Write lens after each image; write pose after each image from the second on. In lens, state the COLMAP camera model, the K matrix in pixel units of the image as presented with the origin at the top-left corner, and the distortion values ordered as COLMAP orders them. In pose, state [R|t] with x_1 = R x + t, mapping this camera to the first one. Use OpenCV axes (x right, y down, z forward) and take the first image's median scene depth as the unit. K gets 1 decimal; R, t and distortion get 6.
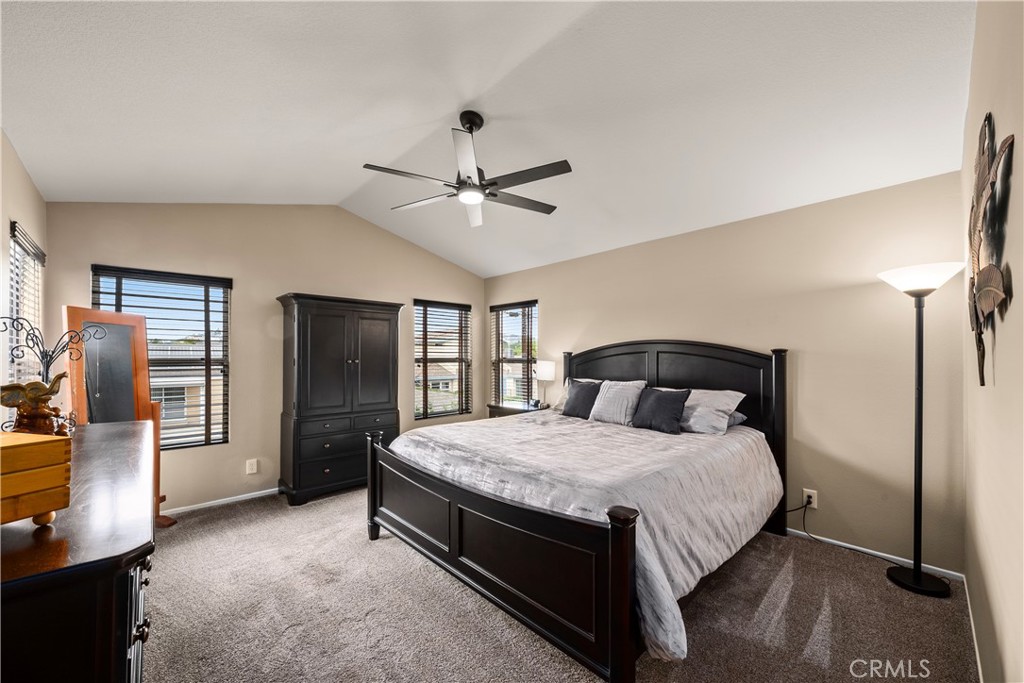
lens RADIAL K [[381.3, 0, 509.2], [0, 381.3, 349.2], [0, 0, 1]] dist [-0.002351, -0.000093]
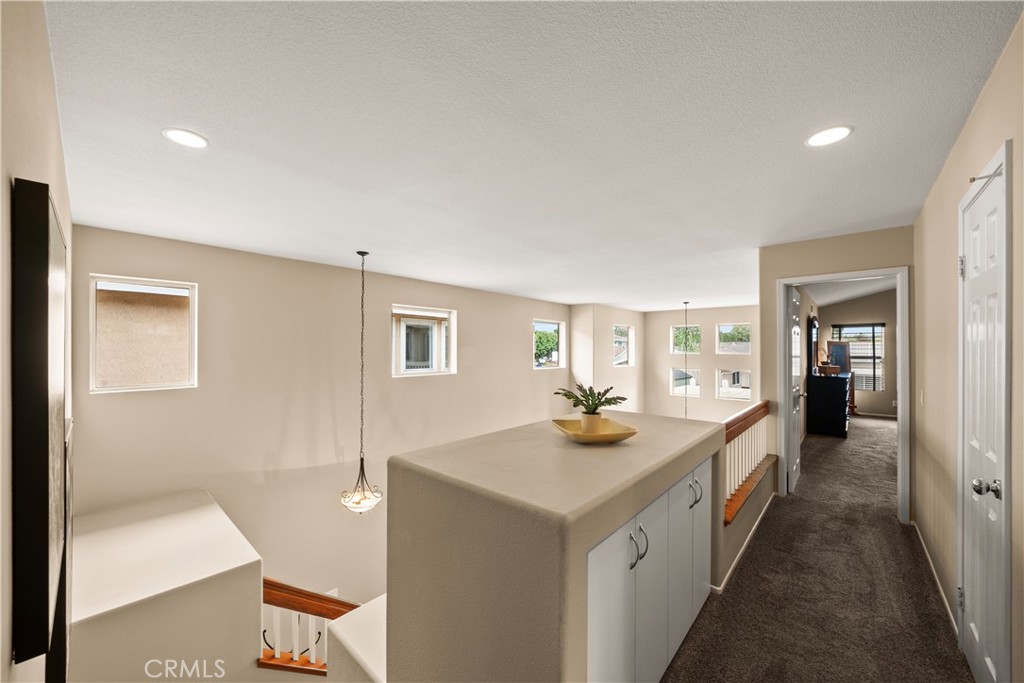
lens RADIAL K [[381.3, 0, 509.5], [0, 381.3, 347.2], [0, 0, 1]] dist [-0.002351, -0.000093]
pose [[0.096097, -0.005568, -0.995356, 1.601372], [0.004973, 0.999975, -0.005114, -0.040641], [0.995360, -0.004458, 0.096122, -1.767114]]
